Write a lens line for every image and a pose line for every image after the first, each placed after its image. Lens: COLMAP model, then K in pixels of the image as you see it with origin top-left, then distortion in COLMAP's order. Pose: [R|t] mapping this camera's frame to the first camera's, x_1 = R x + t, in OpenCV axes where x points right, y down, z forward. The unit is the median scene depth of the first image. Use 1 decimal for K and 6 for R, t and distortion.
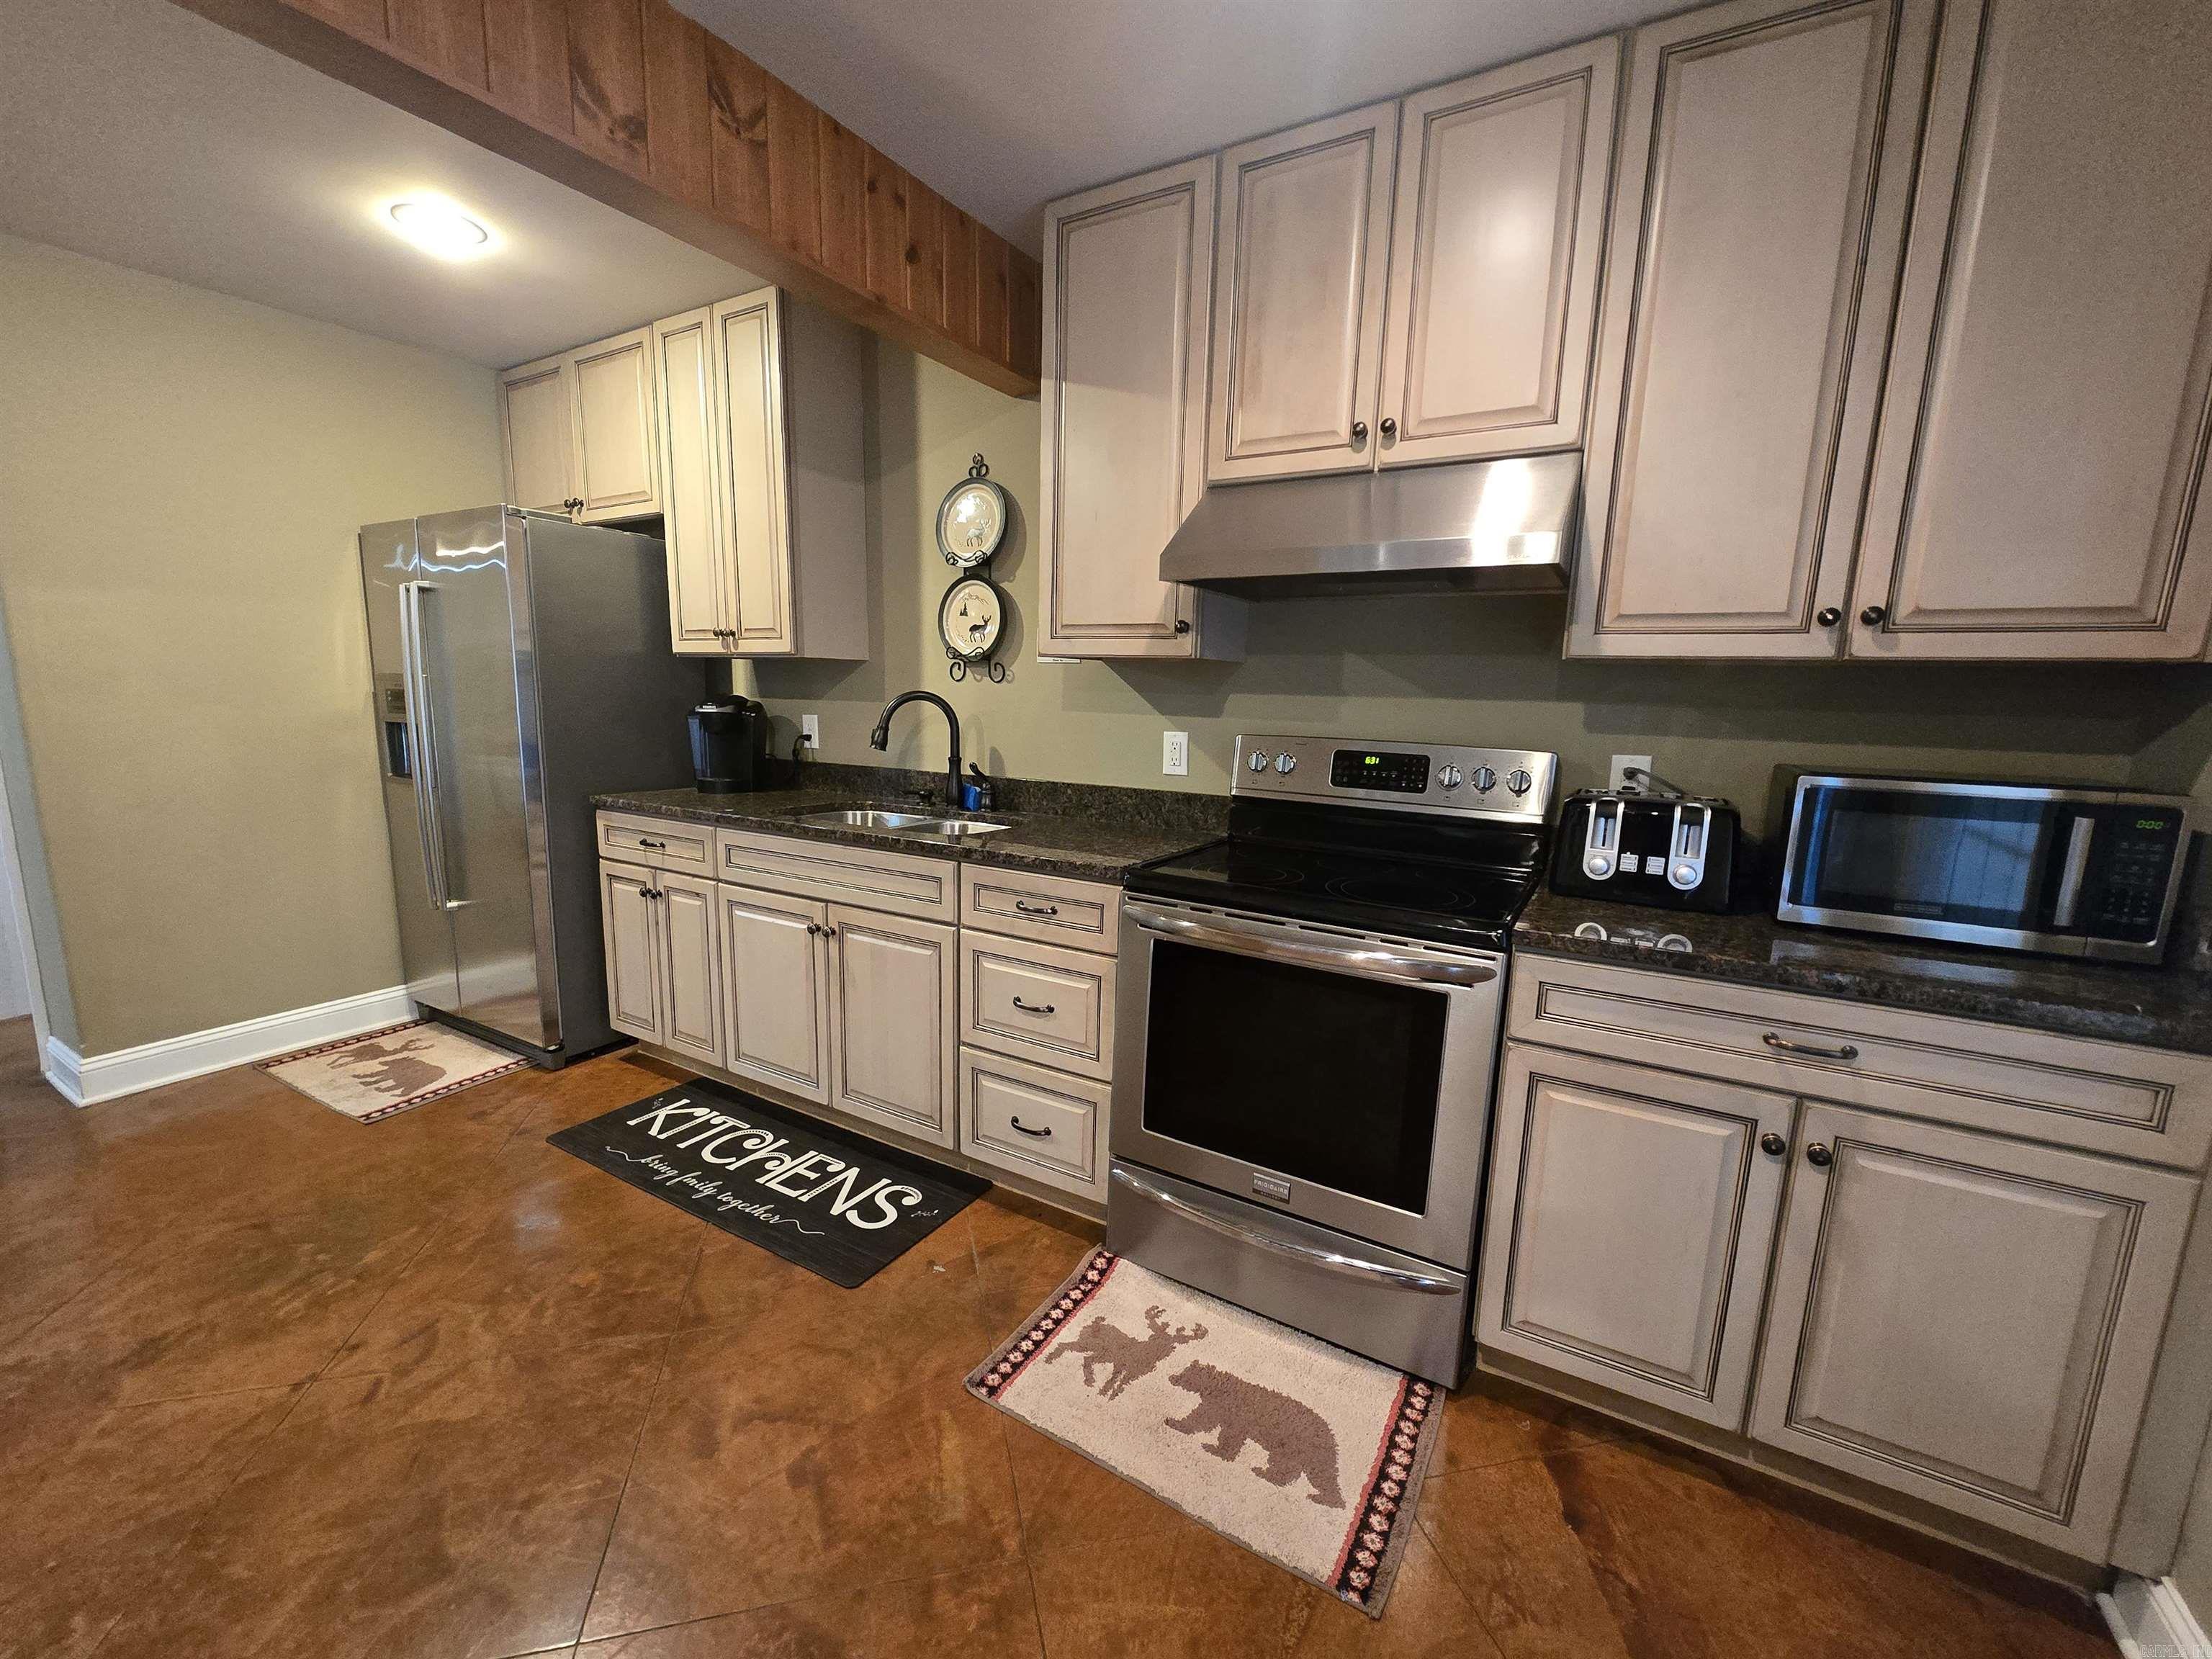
lens RADIAL K [[903.1, 0, 1110.0], [0, 903.1, 842.9], [0, 0, 1]] dist [-0.002328, -0.000123]
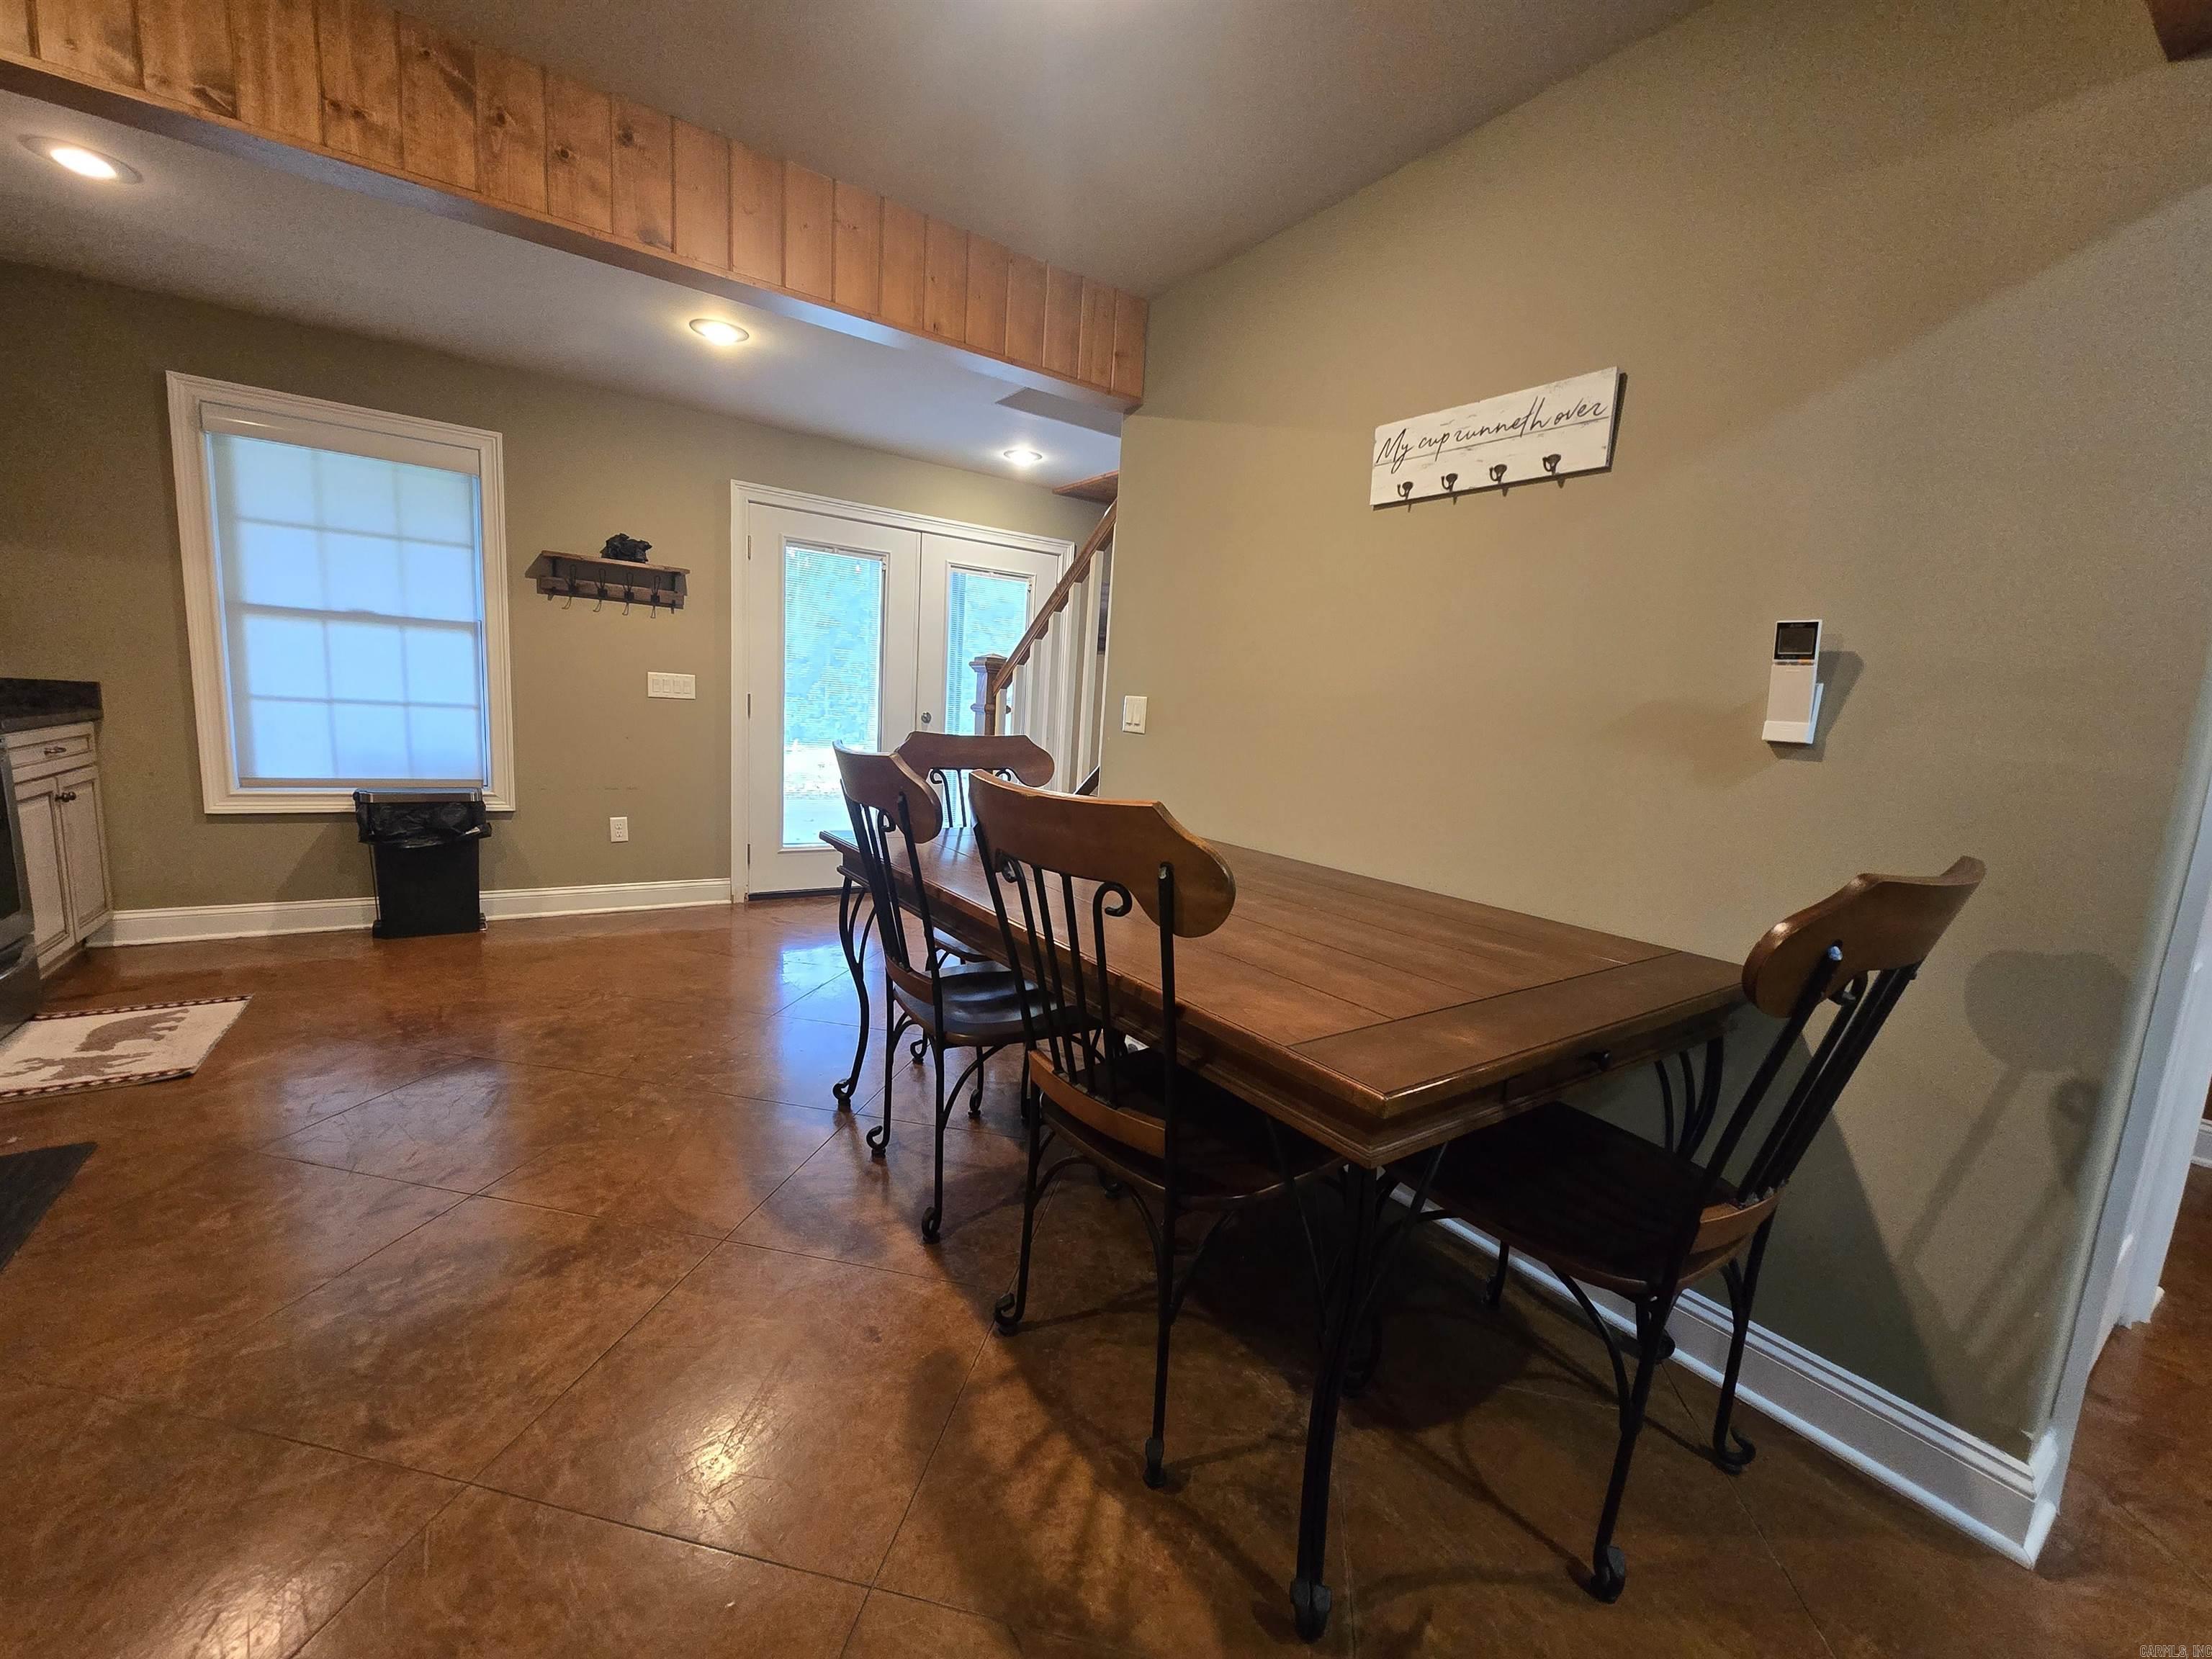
lens RADIAL K [[903.1, 0, 1103.5], [0, 903.1, 841.8], [0, 0, 1]] dist [-0.002328, -0.000123]
pose [[-0.906690, -0.141843, 0.397232, -2.040275], [-0.016257, 0.952813, 0.303122, -0.225102], [-0.421483, 0.268380, -0.866213, 1.548783]]
